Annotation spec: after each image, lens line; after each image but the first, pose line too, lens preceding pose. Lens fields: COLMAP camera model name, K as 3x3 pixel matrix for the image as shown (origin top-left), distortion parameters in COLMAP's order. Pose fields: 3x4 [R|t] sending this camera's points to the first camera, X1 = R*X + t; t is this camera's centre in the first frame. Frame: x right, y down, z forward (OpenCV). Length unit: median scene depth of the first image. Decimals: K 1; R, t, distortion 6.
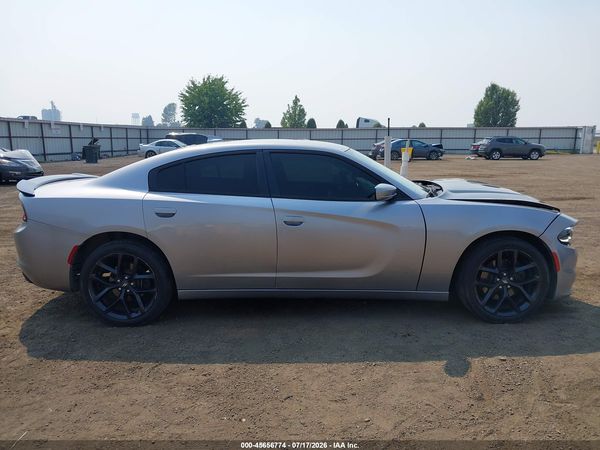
lens RADIAL K [[479.0, 0, 300.2], [0, 479.0, 232.7], [0, 0, 1]] dist [-0.004181, -0.004016]
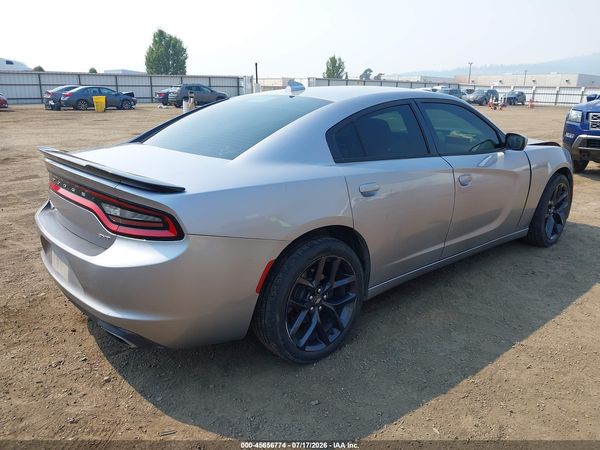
lens RADIAL K [[489.4, 0, 300.8], [0, 489.4, 207.4], [0, 0, 1]] dist [0.016793, -0.004282]
pose [[0.747821, -0.151304, 0.646429, -0.109549], [0.119619, 0.988457, 0.092979, -0.012600], [-0.653035, 0.007793, 0.757288, 0.062991]]
